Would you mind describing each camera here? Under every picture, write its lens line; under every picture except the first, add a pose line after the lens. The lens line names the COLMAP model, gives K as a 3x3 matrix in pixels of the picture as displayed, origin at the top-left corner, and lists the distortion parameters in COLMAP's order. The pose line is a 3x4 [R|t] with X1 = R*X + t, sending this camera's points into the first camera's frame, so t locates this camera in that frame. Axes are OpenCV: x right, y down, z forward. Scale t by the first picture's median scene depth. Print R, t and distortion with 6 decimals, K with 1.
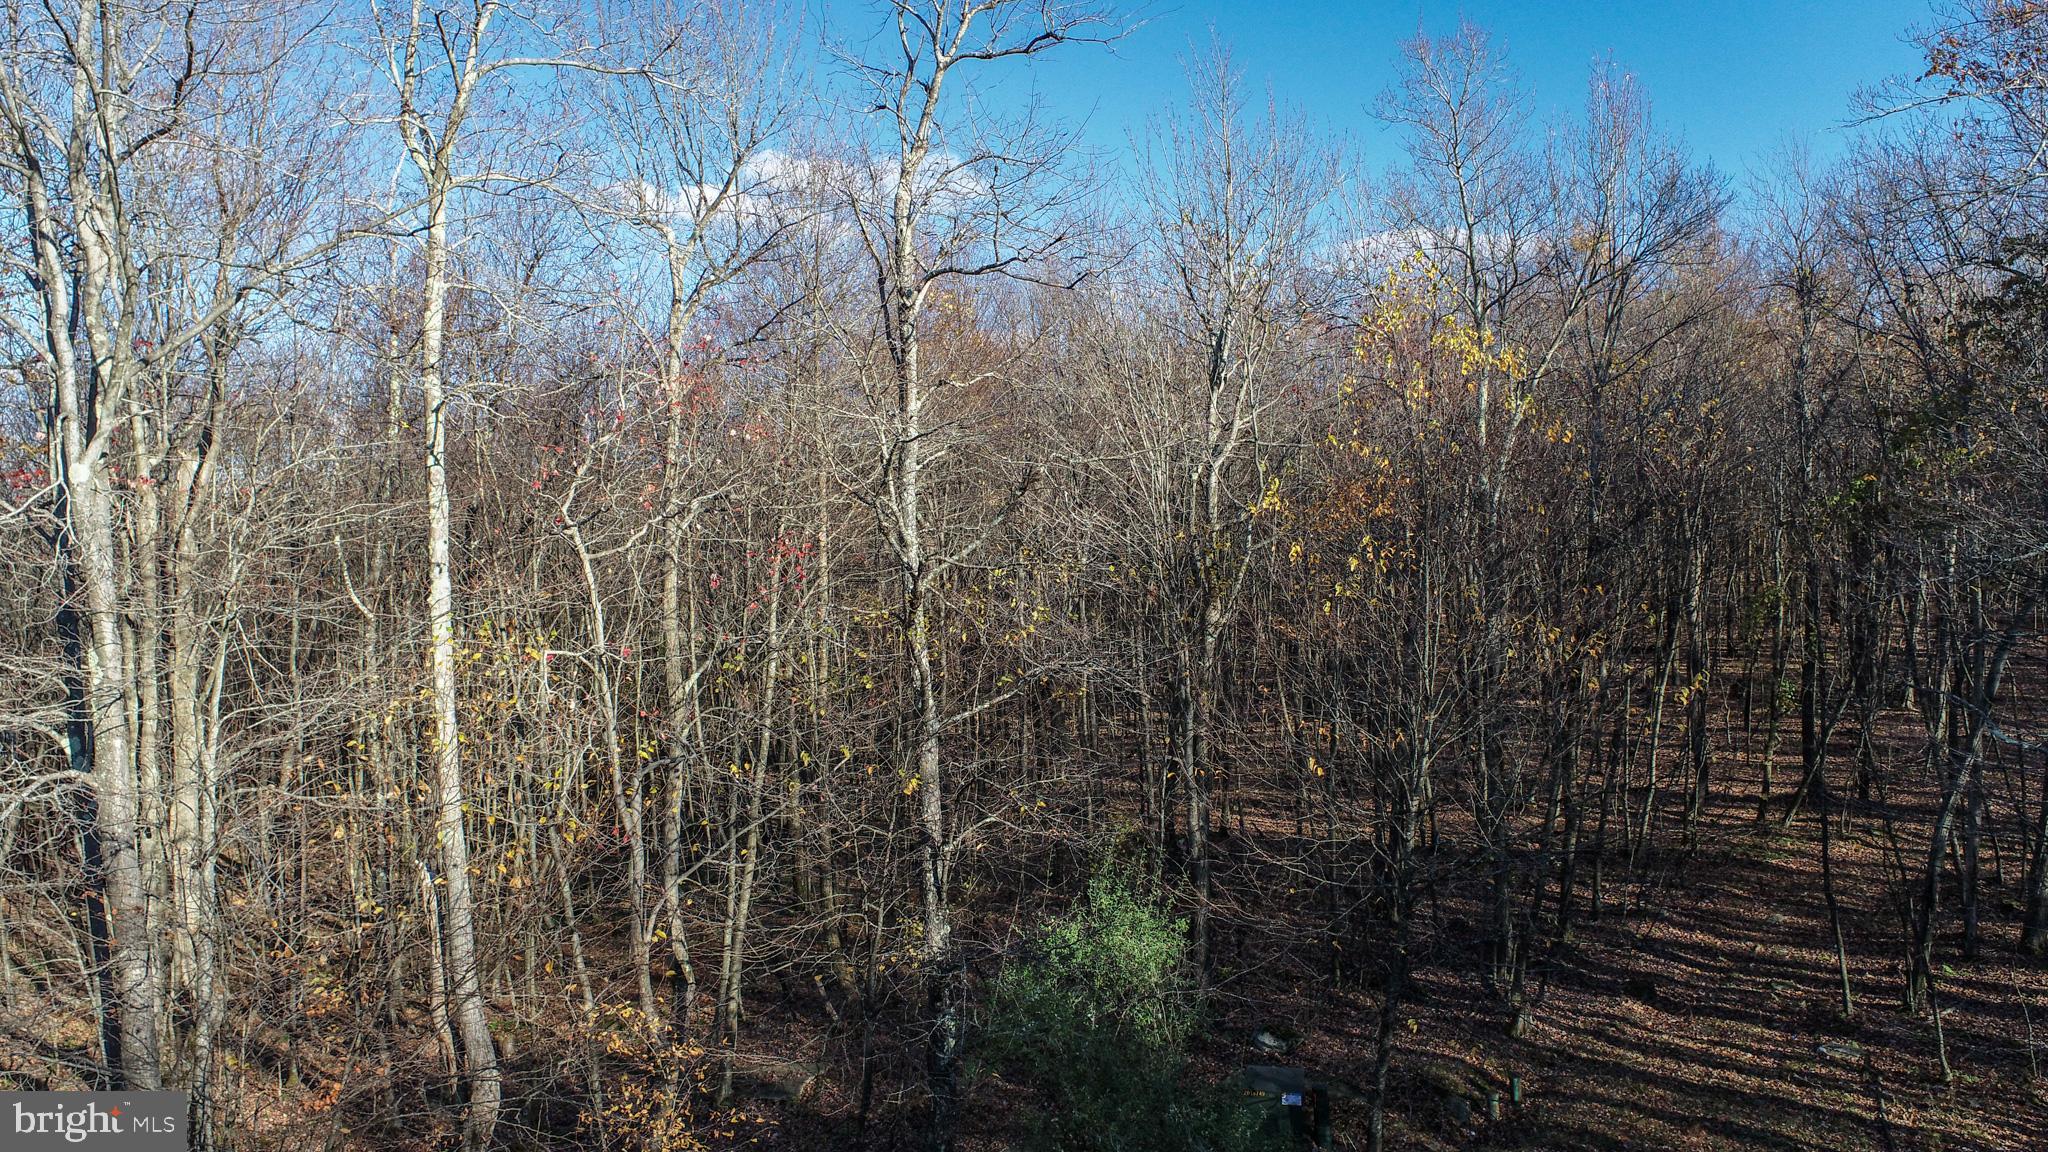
lens RADIAL K [[1376.9, 0, 1024.0], [0, 1376.9, 576.0], [0, 0, 1]] dist [-0.005576, 0.002871]
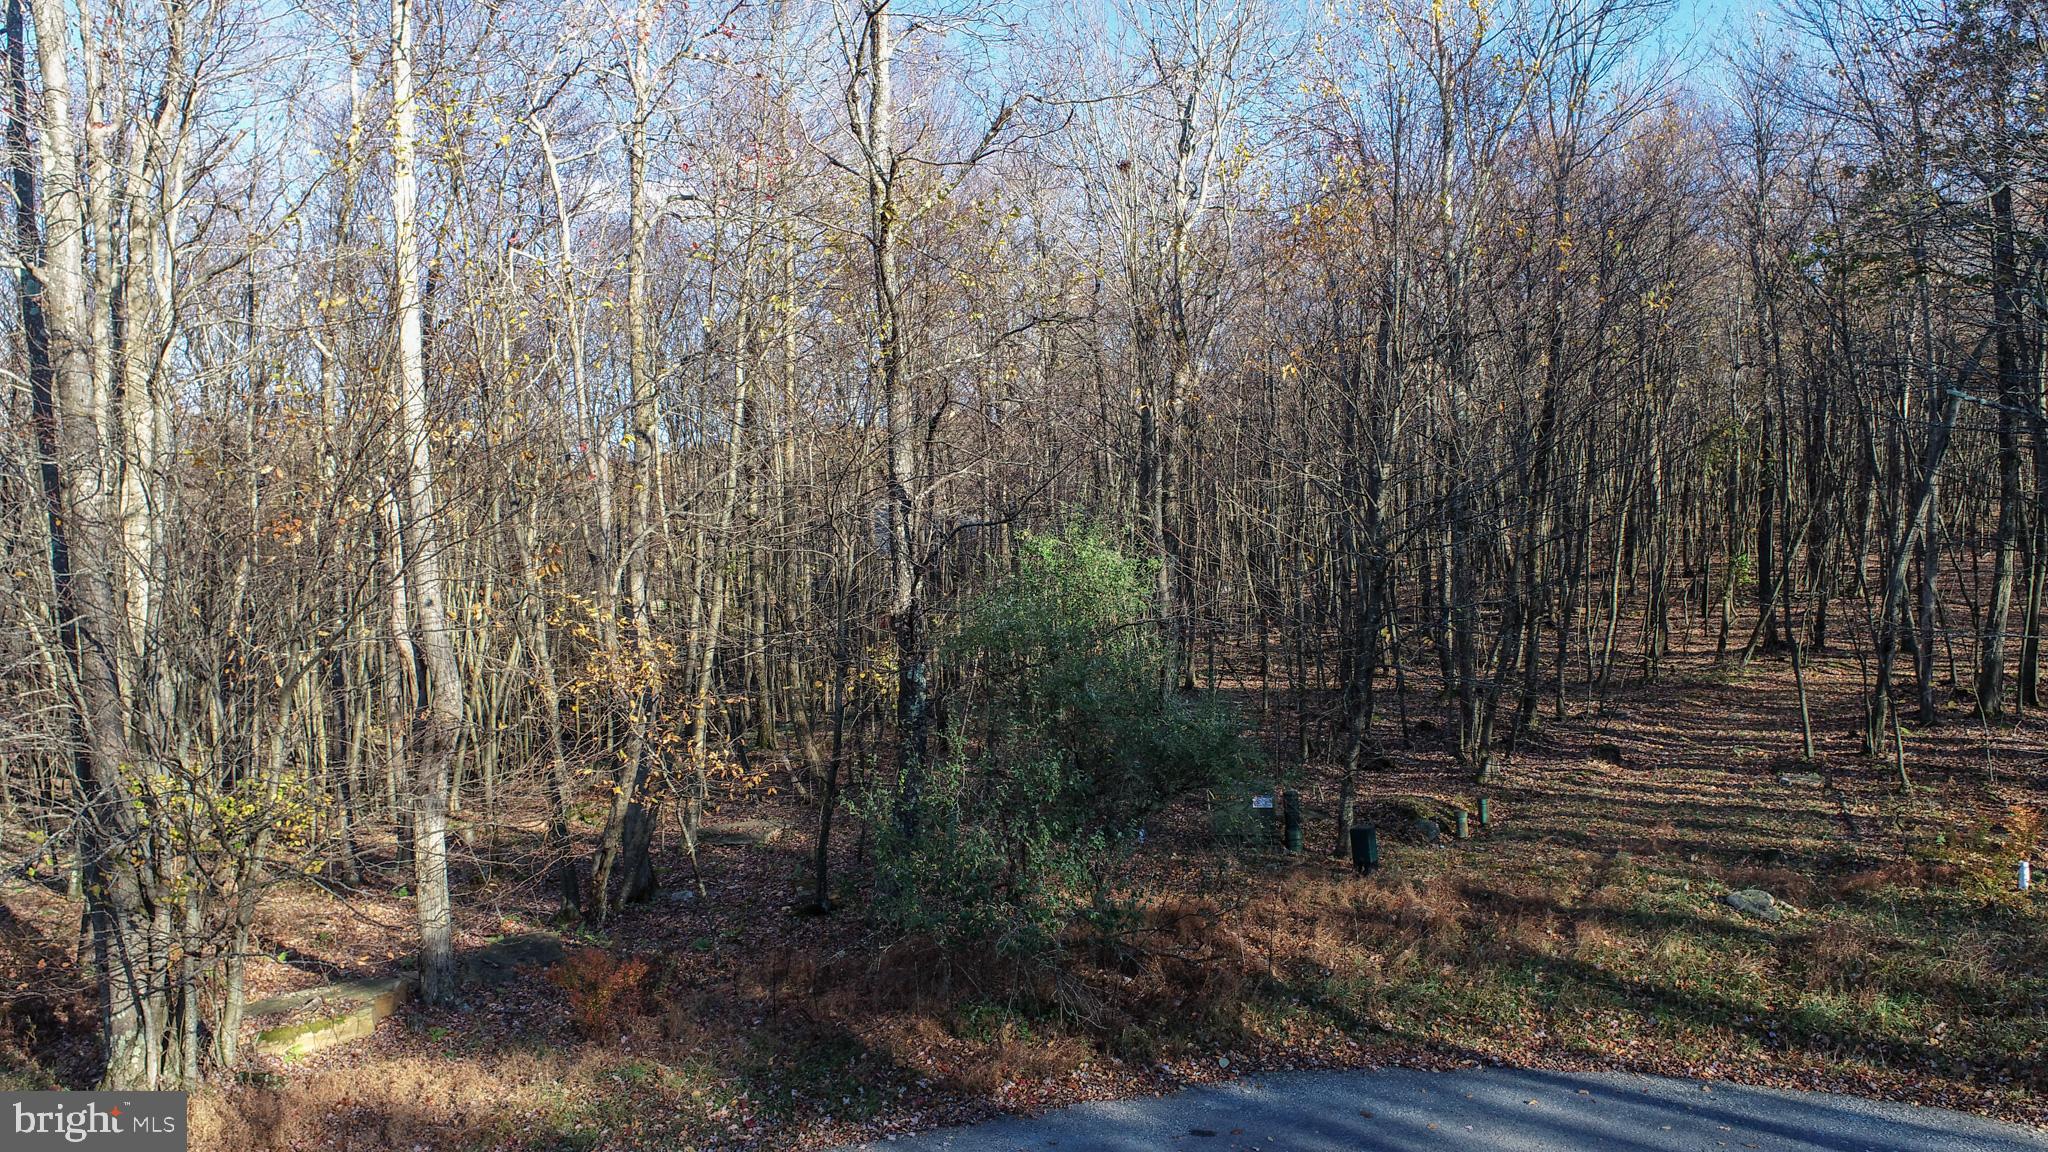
lens RADIAL K [[1376.9, 0, 1024.0], [0, 1376.9, 576.0], [0, 0, 1]] dist [-0.005576, 0.002871]
pose [[0.999622, 0.000842, 0.027464, -0.005128], [-0.000621, 0.999967, -0.008071, 0.193568], [-0.027470, 0.008051, 0.999590, 0.004490]]
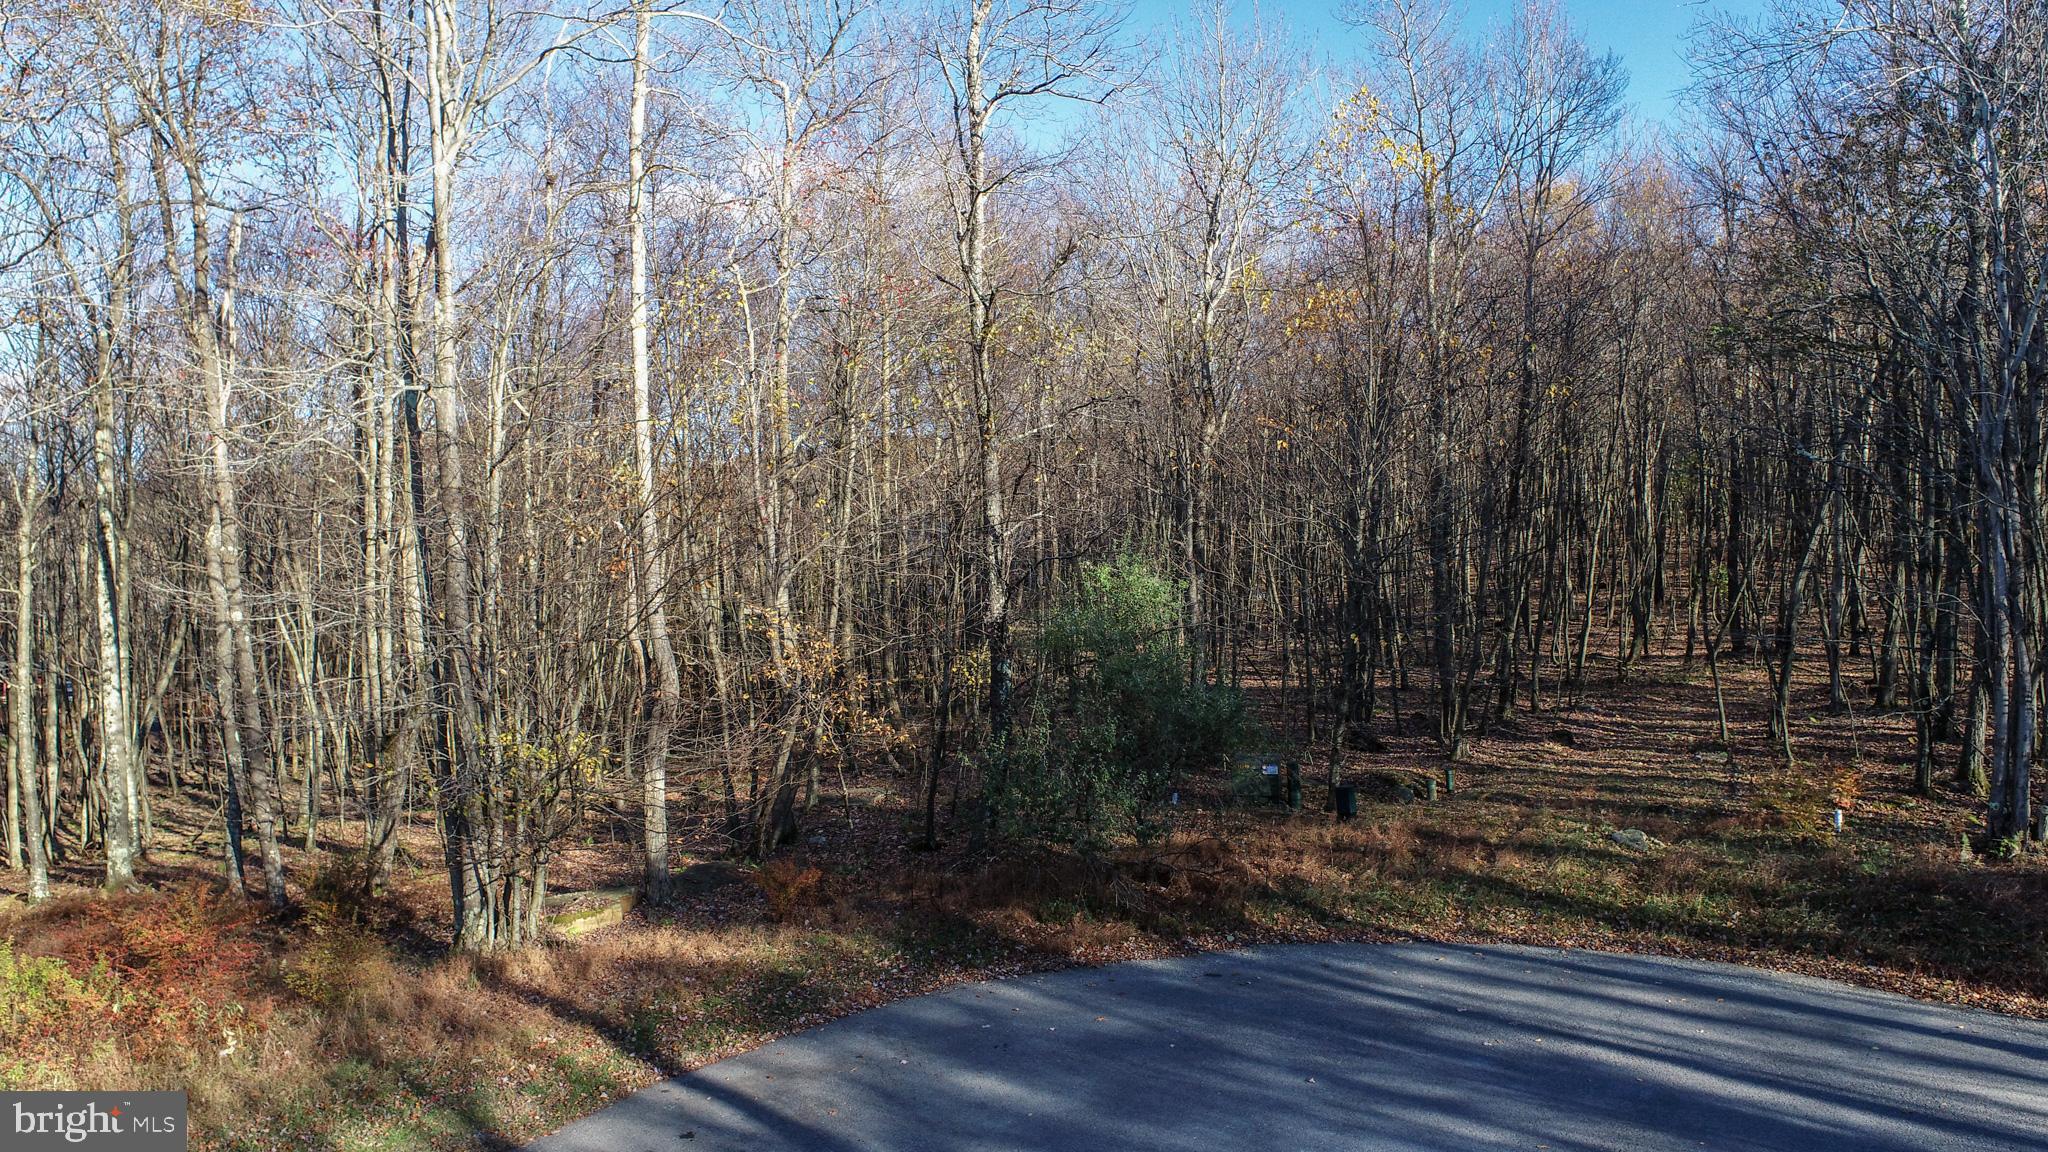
lens RADIAL K [[1376.9, 0, 1024.0], [0, 1376.9, 576.0], [0, 0, 1]] dist [-0.005576, 0.002871]
pose [[0.999998, 0.001551, -0.001030, -0.027308], [-0.001563, 0.999922, -0.012353, 0.187337], [0.001011, 0.012355, 0.999923, -0.235468]]
